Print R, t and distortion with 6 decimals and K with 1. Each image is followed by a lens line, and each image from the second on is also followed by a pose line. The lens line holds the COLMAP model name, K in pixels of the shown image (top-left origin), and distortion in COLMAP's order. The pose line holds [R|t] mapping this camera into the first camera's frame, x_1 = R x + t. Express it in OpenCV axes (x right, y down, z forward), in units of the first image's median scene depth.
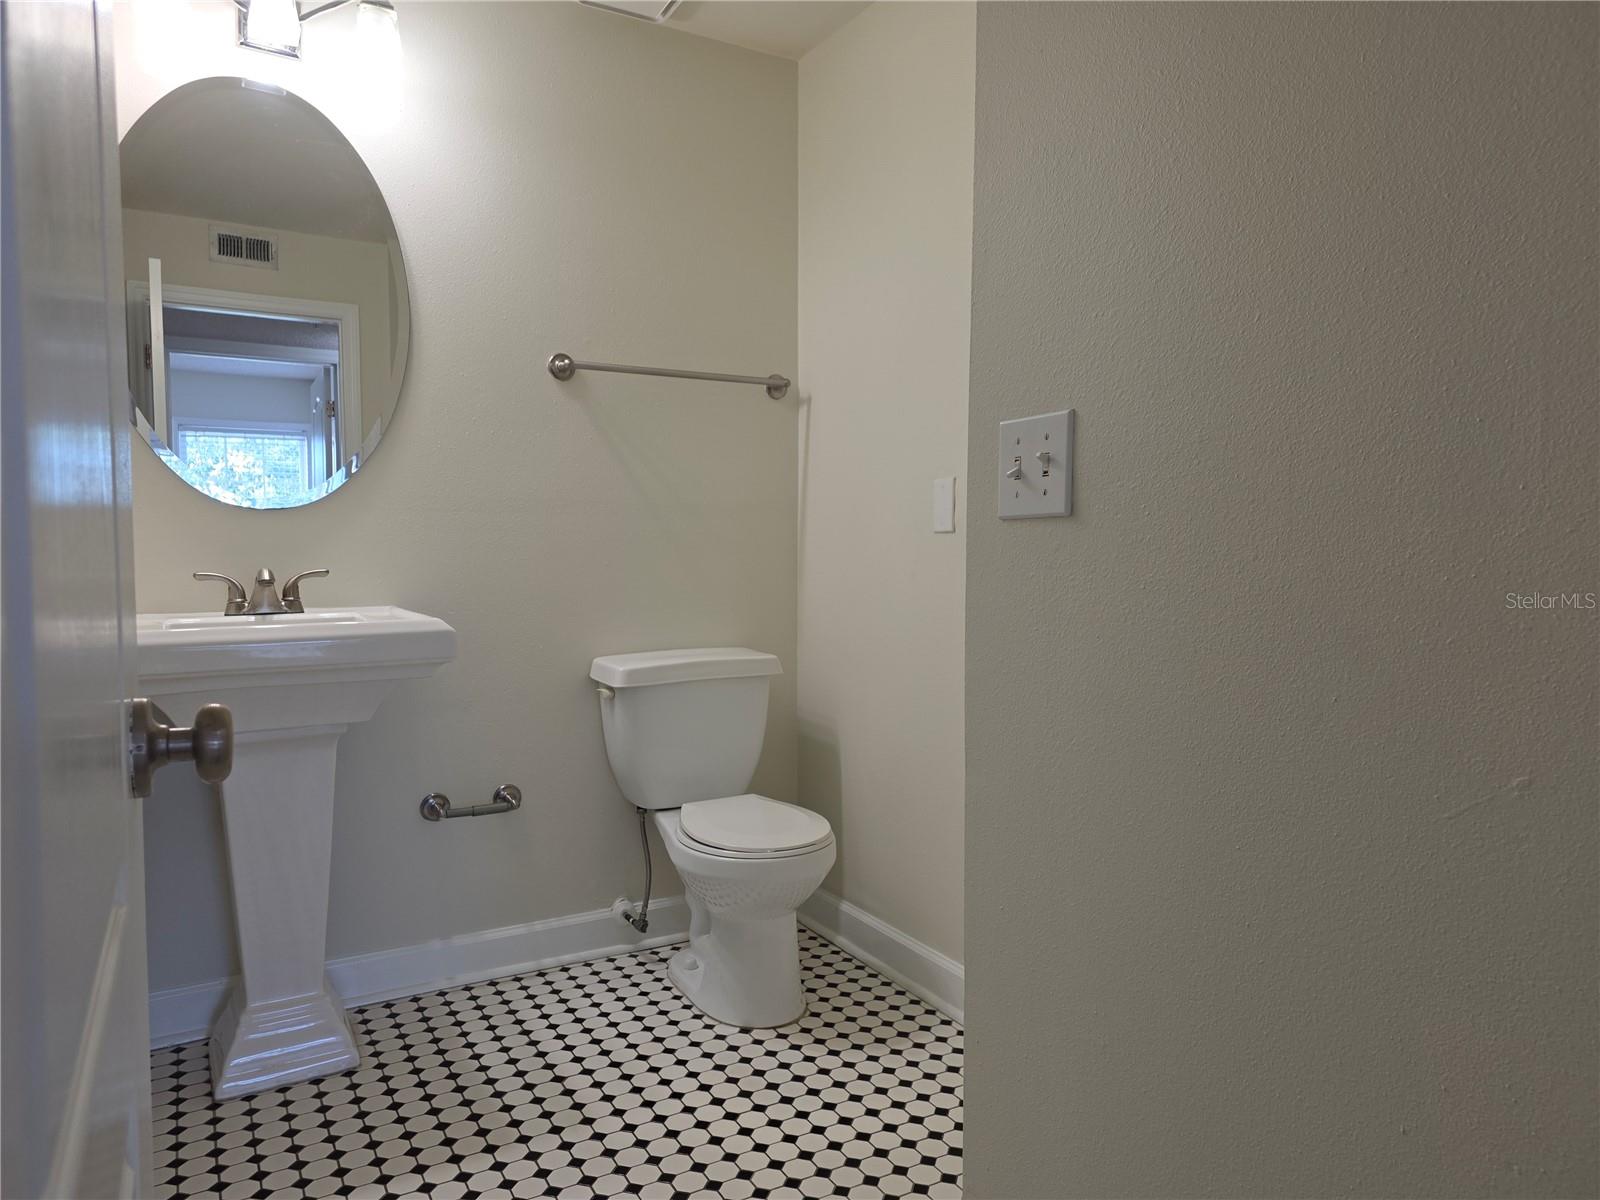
lens RADIAL K [[1085.9, 0, 800.0], [0, 1085.9, 600.0], [0, 0, 1]] dist [0.161603, -0.171108]
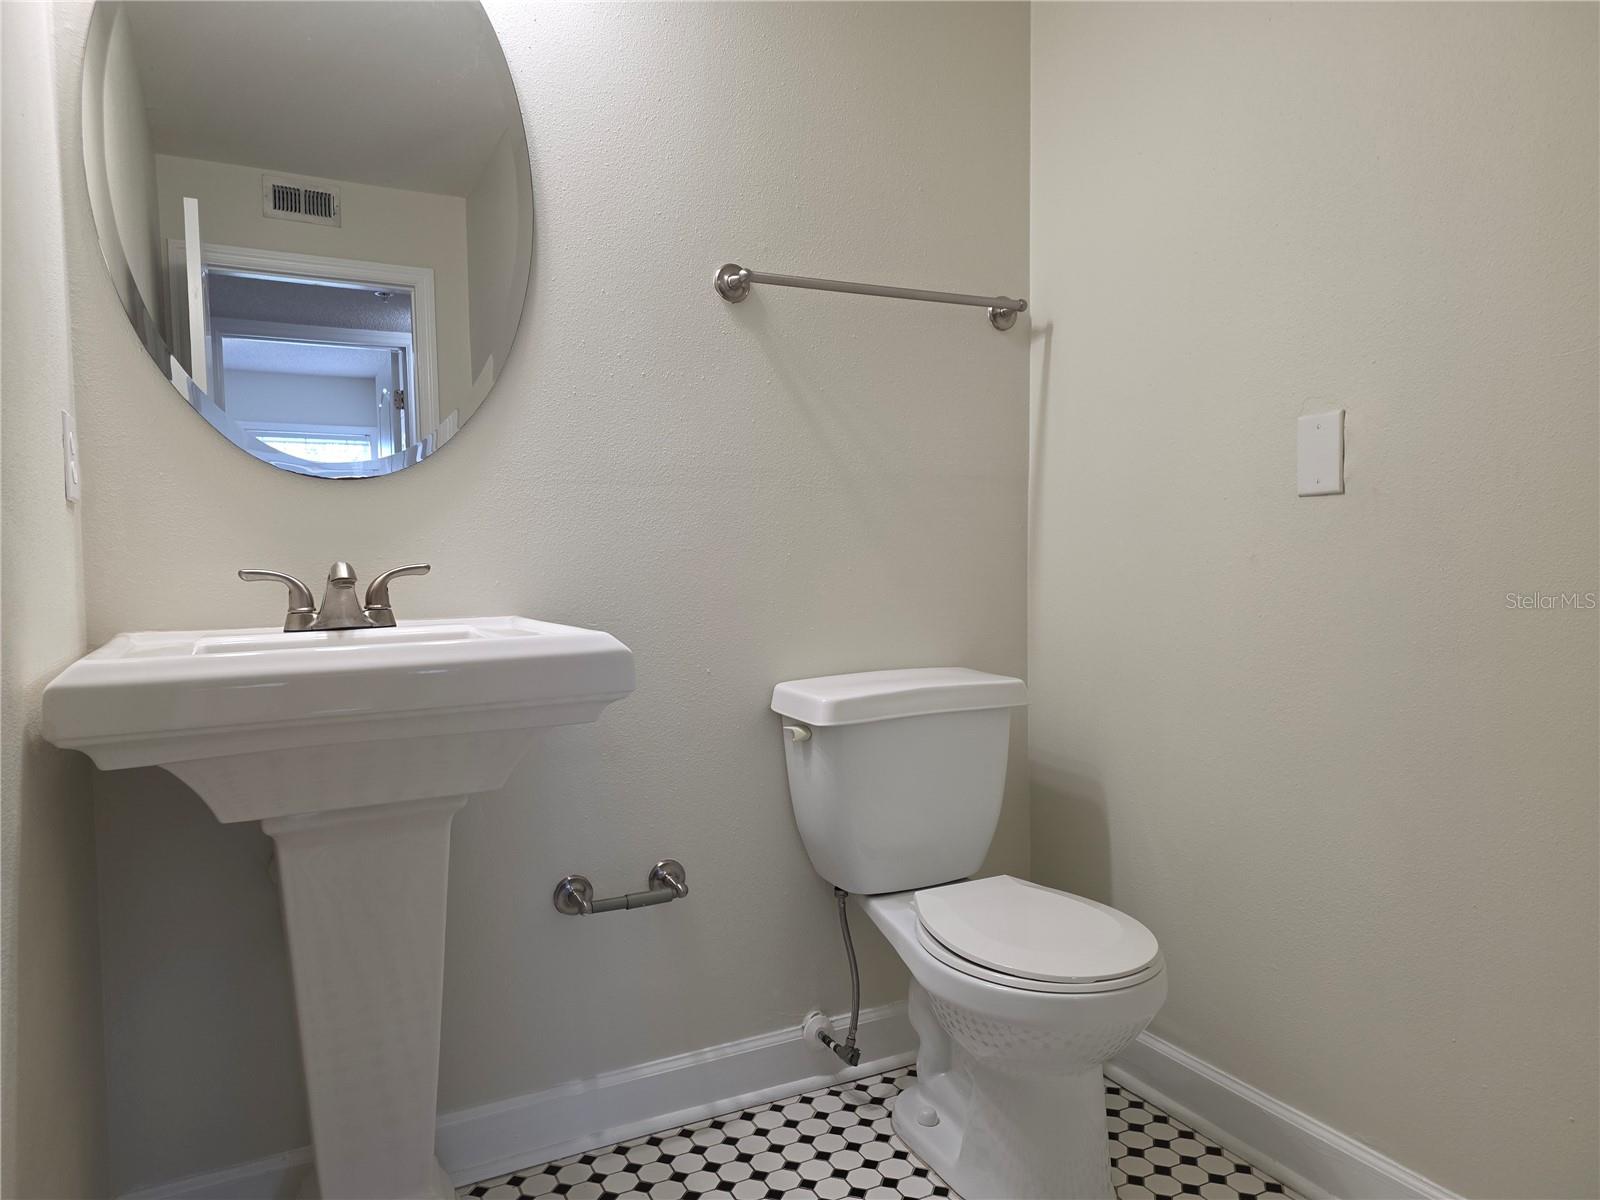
lens RADIAL K [[1060.6, 0, 801.2], [0, 1060.6, 607.3], [0, 0, 1]] dist [0.152255, -0.162020]
pose [[0.999338, -0.013263, -0.033884, -0.150802], [0.013226, 0.999912, -0.001341, 0.003290], [0.033899, 0.000892, 0.999425, 0.297421]]
